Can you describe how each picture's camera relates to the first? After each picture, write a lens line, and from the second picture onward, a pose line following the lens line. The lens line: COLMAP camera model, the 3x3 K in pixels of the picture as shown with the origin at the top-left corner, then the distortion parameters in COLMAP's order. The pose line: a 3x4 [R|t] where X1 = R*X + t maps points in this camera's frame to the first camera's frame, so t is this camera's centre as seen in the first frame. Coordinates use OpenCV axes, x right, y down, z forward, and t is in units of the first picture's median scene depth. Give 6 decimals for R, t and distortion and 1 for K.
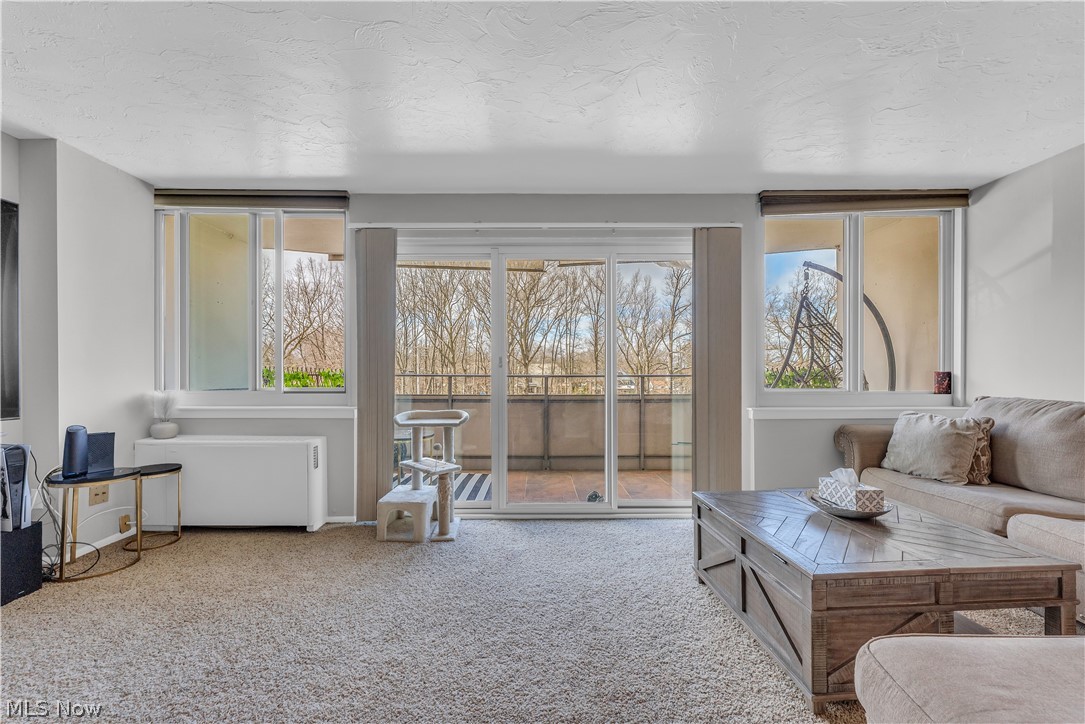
lens RADIAL K [[438.3, 0, 531.9], [0, 438.3, 363.2], [0, 0, 1]] dist [-0.000056, -0.002030]
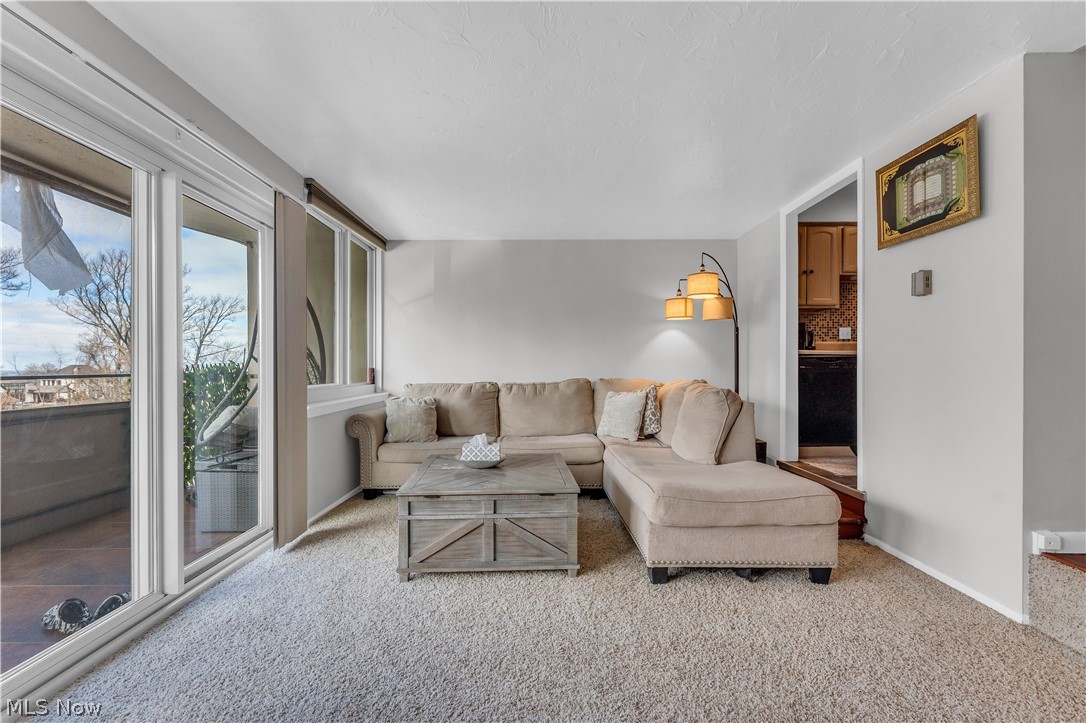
lens RADIAL K [[438.7, 0, 540.1], [0, 438.7, 364.2], [0, 0, 1]] dist [-0.000056, -0.002030]
pose [[0.001124, 0.007898, 0.999968, -0.434407], [-0.008614, 0.999932, -0.007888, 0.015969], [-0.999962, -0.008605, 0.001192, 0.512386]]
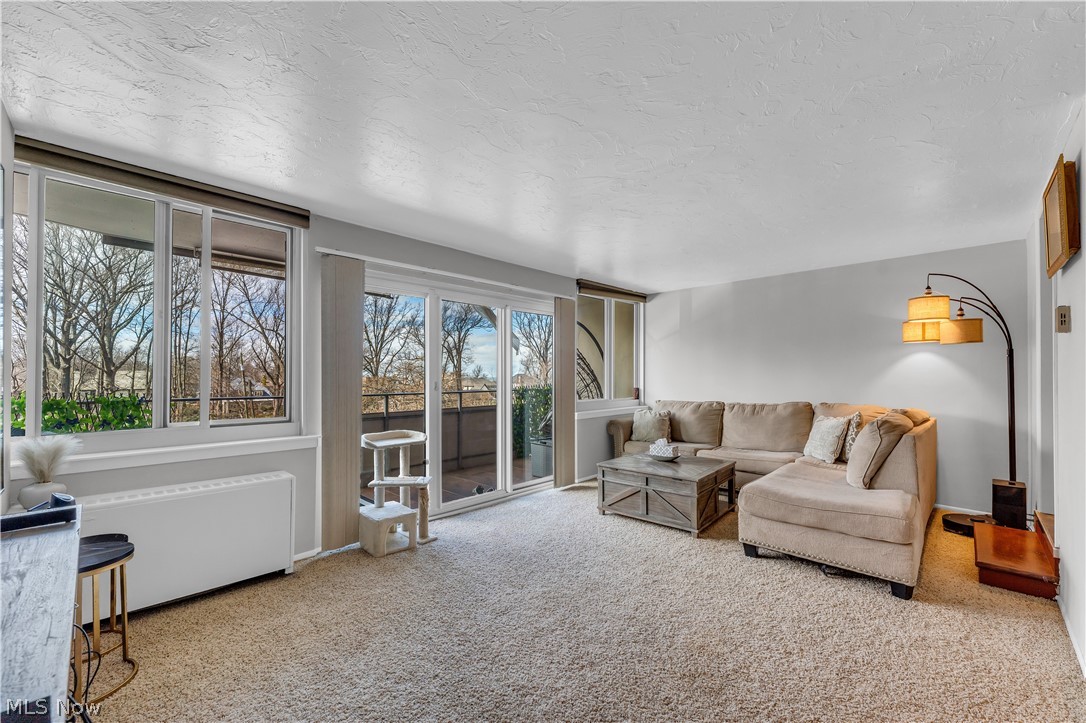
lens RADIAL K [[438.7, 0, 536.8], [0, 438.7, 366.6], [0, 0, 1]] dist [-0.000056, -0.002030]
pose [[0.702409, 0.015836, 0.711597, -0.759812], [-0.008379, 0.999867, -0.013980, -0.043346], [-0.711724, 0.003857, 0.702448, -0.028552]]
